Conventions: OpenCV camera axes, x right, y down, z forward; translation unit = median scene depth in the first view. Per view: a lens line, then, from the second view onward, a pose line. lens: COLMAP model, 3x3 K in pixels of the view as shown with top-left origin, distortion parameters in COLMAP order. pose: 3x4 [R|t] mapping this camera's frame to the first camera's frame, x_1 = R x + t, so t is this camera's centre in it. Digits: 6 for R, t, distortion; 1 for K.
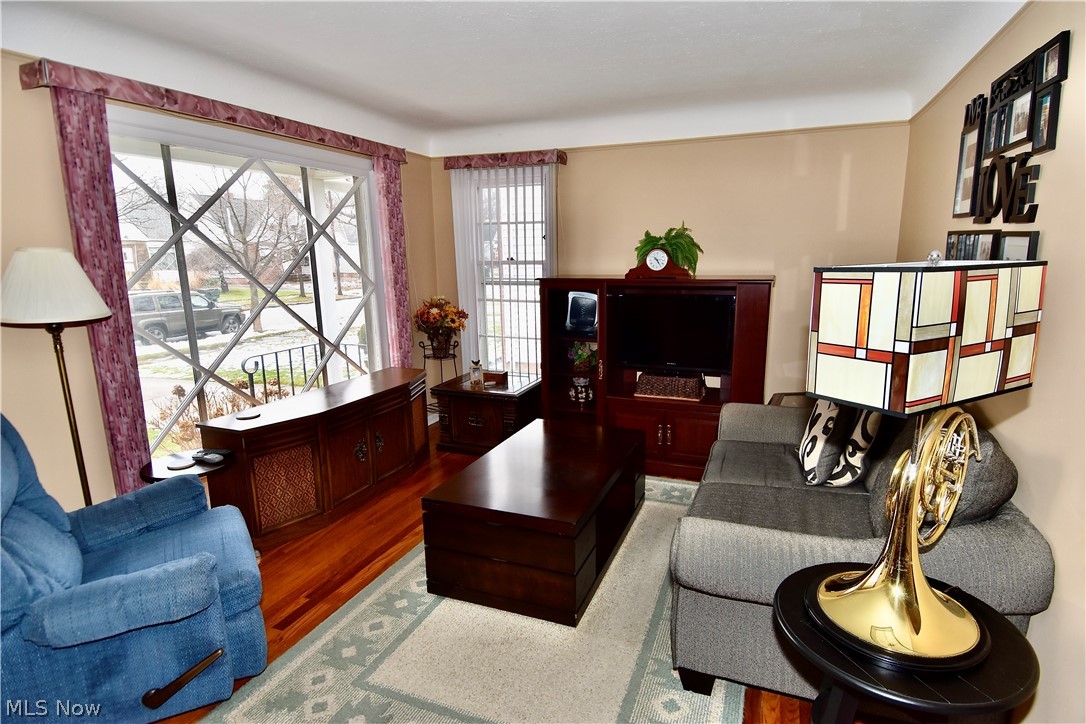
lens RADIAL K [[562.3, 0, 543.1], [0, 562.3, 361.7], [0, 0, 1]] dist [-0.019338, -0.002410]
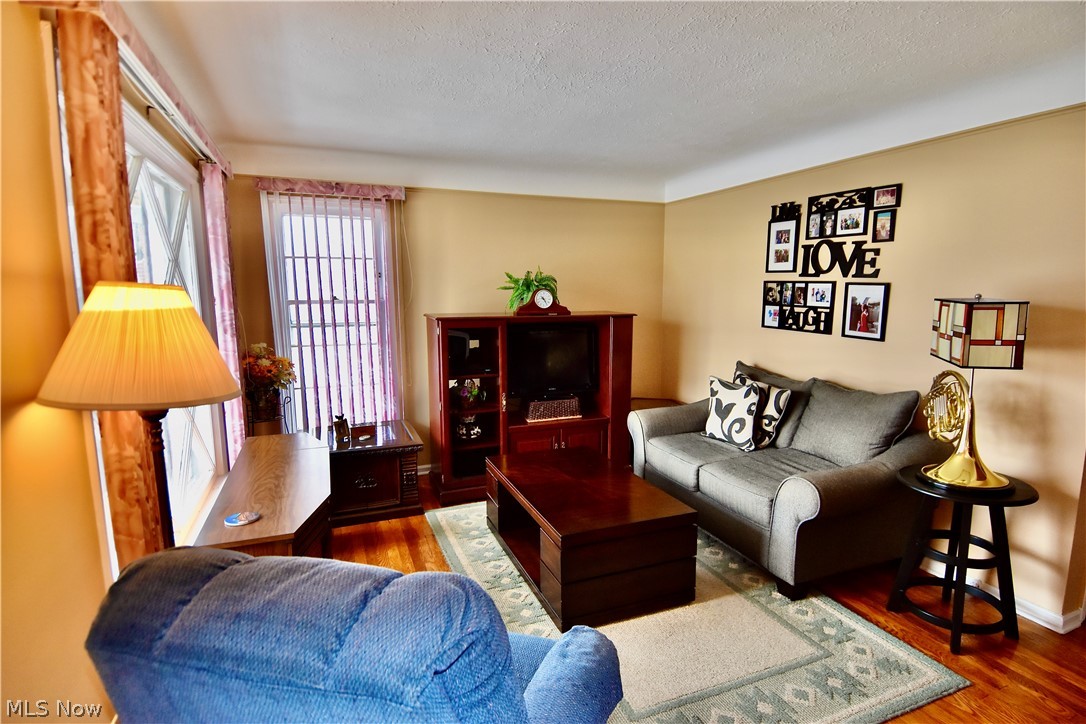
lens RADIAL K [[562.3, 0, 543.5], [0, 562.3, 362.5], [0, 0, 1]] dist [-0.019338, -0.002410]
pose [[0.718090, -0.080595, 0.691268, -0.586692], [0.126738, 0.991807, -0.016020, -0.034733], [-0.684313, 0.099114, 0.722421, 0.190026]]
